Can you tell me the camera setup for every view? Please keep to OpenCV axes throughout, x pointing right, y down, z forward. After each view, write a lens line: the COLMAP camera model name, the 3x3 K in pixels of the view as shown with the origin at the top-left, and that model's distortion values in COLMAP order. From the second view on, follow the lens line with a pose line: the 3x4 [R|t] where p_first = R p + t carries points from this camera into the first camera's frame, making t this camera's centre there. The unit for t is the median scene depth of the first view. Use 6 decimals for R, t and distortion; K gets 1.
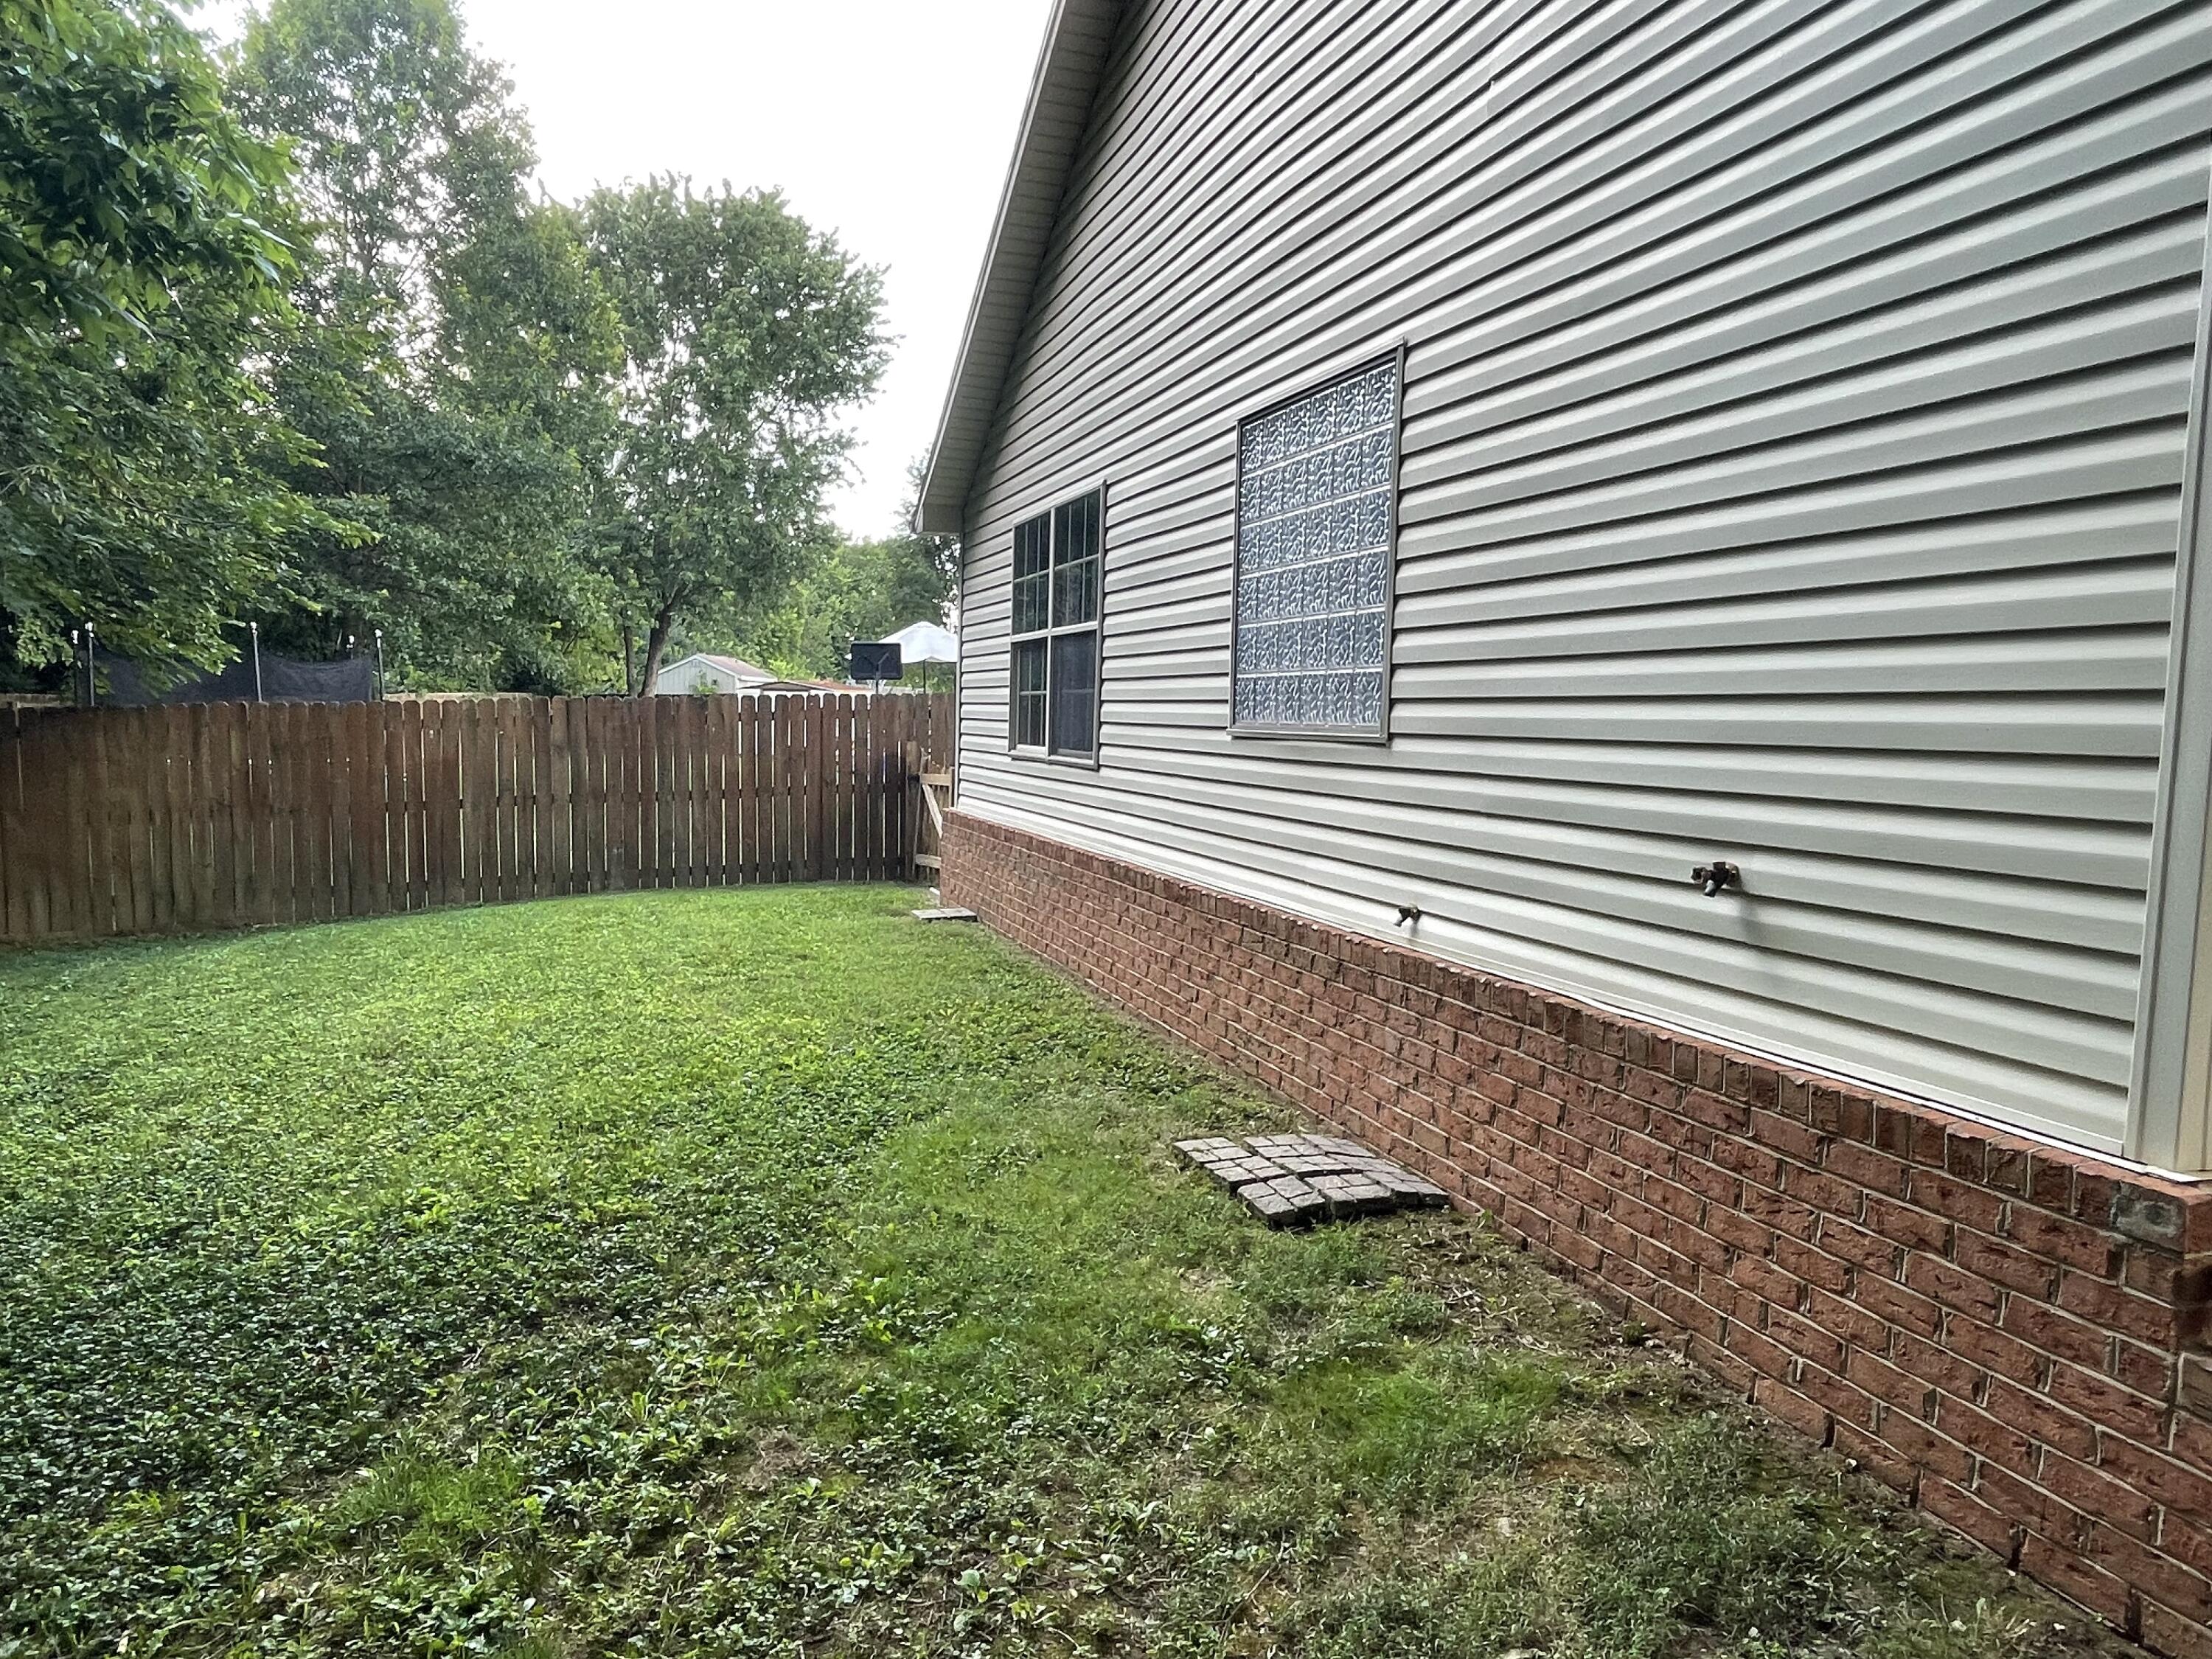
lens RADIAL K [[1423.0, 0, 1105.0], [0, 1423.0, 836.4], [0, 0, 1]] dist [0.002313, -0.004508]
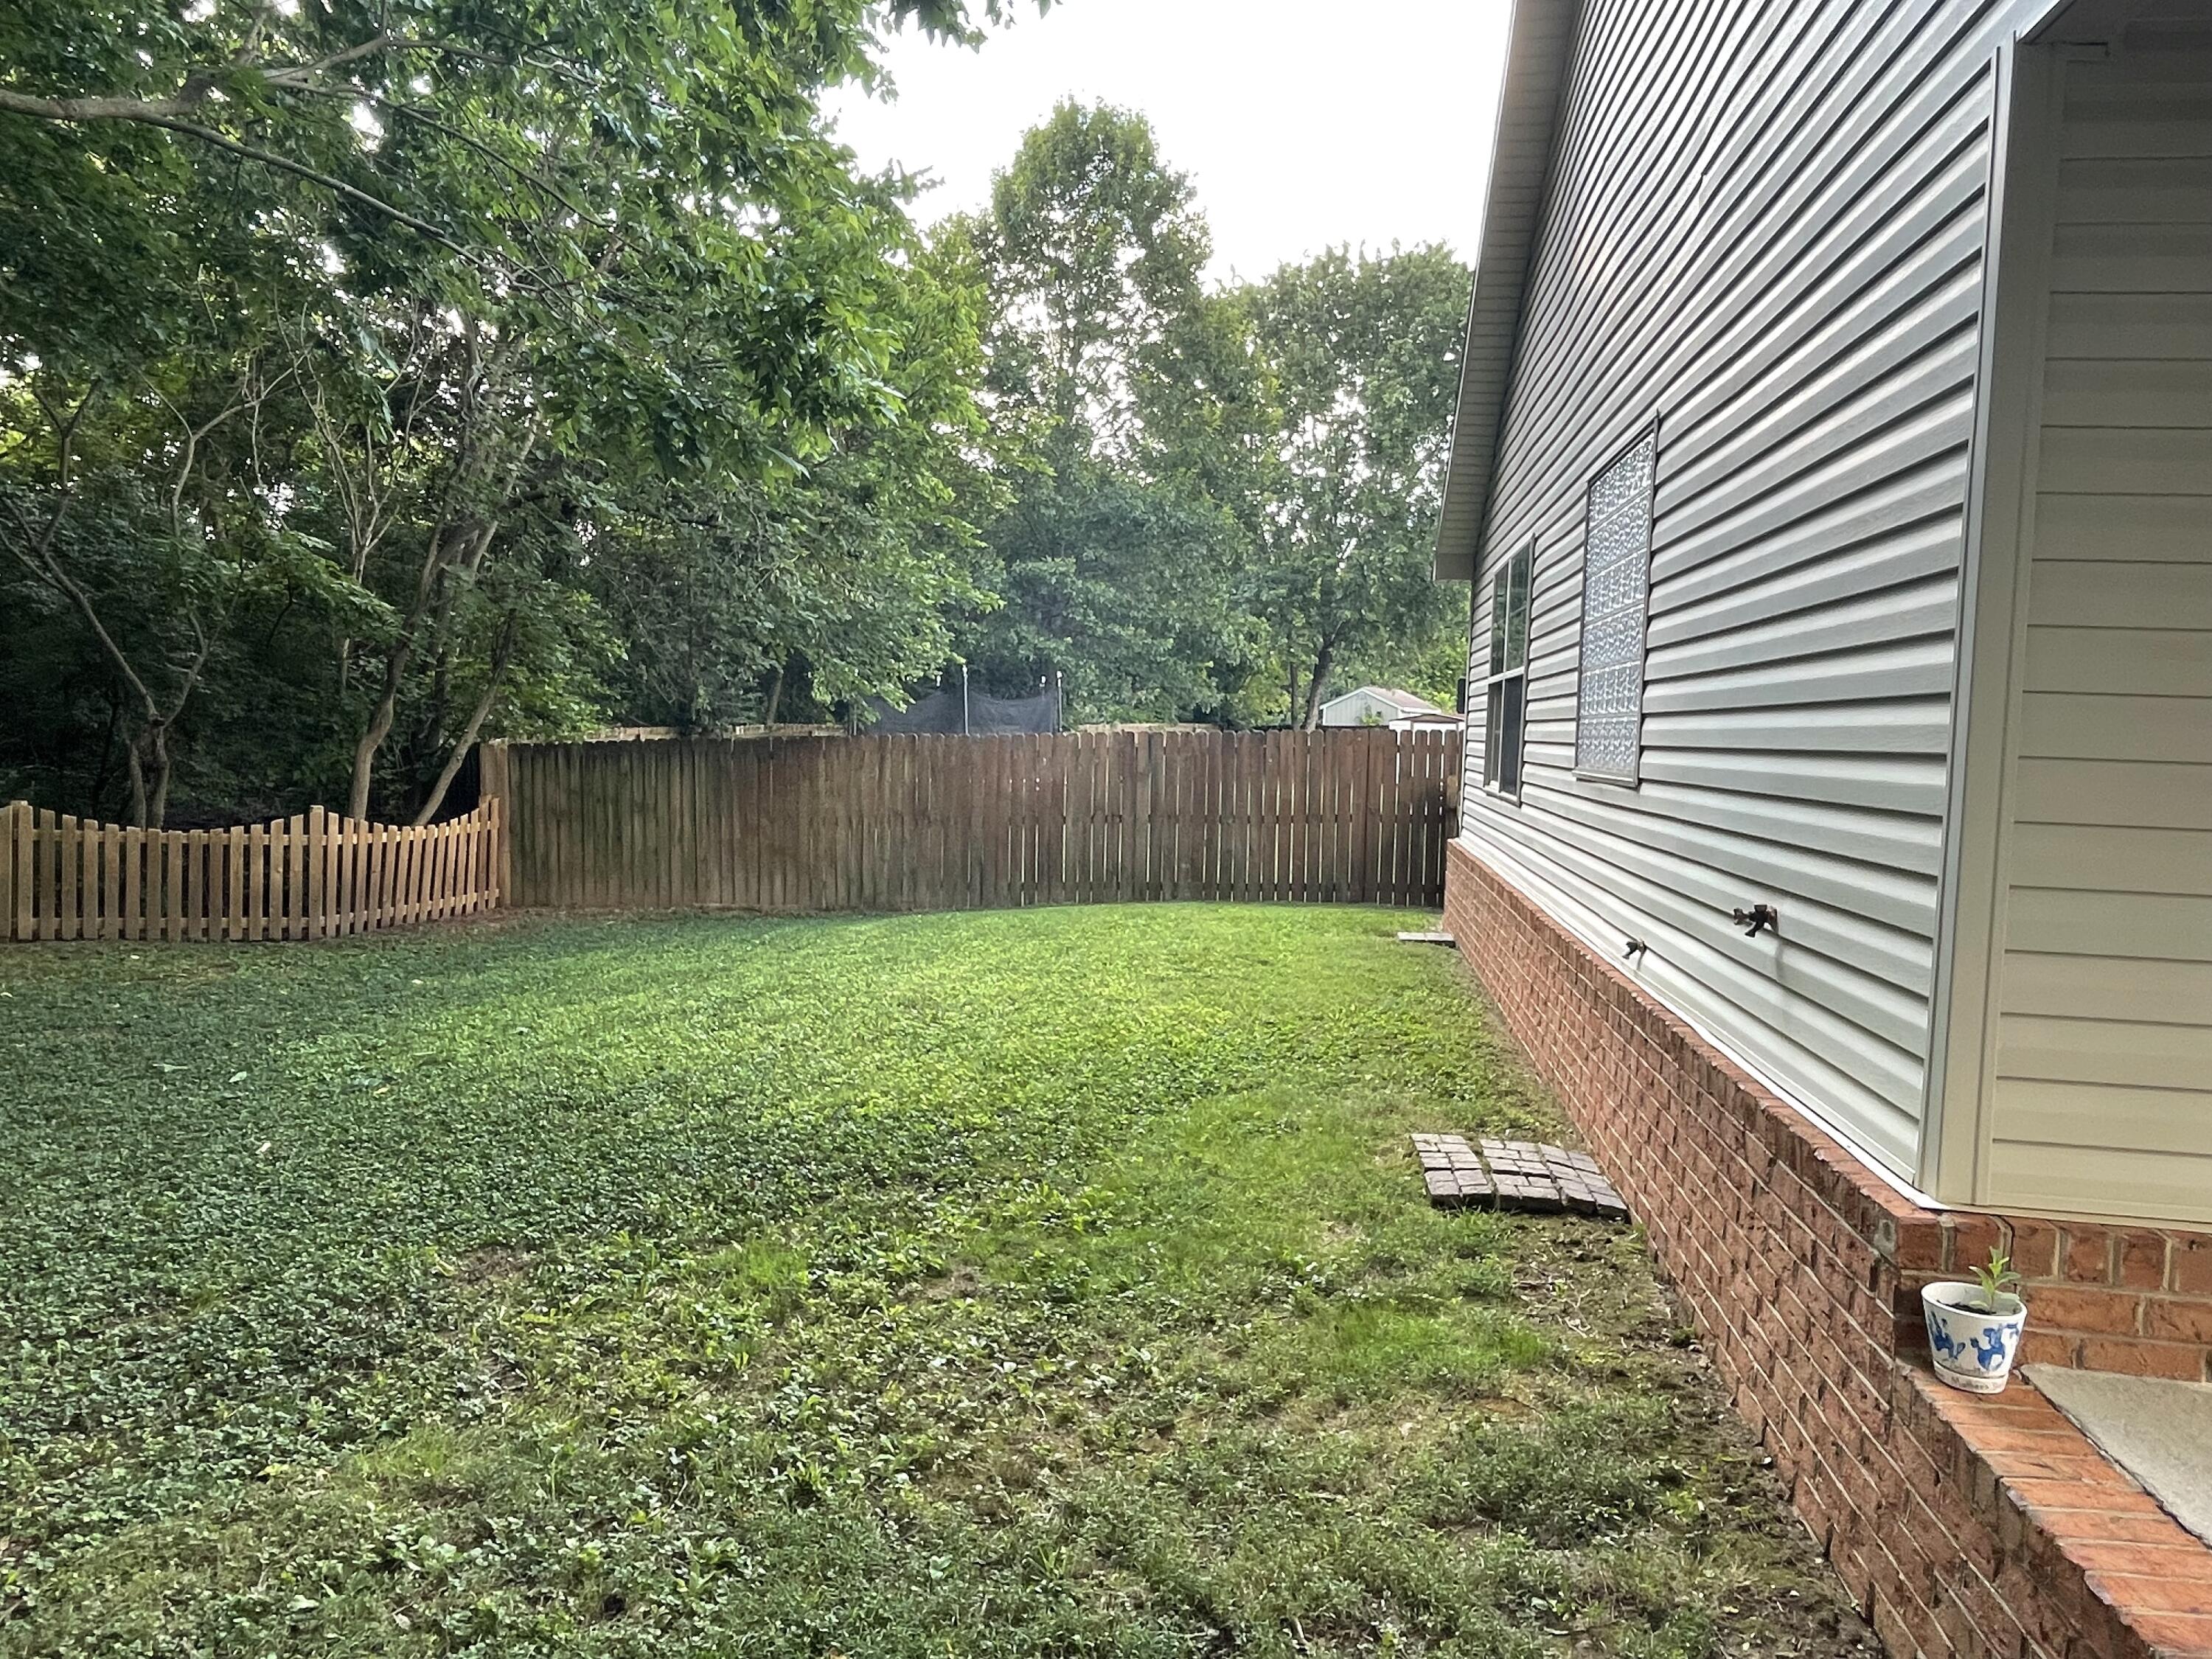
lens RADIAL K [[1423.0, 0, 1107.7], [0, 1423.0, 823.6], [0, 0, 1]] dist [0.002313, -0.004508]
pose [[0.888431, 0.035569, -0.457630, 0.145730], [-0.049339, 0.998617, -0.018167, 0.000212], [0.456350, 0.038719, 0.888957, -0.055497]]
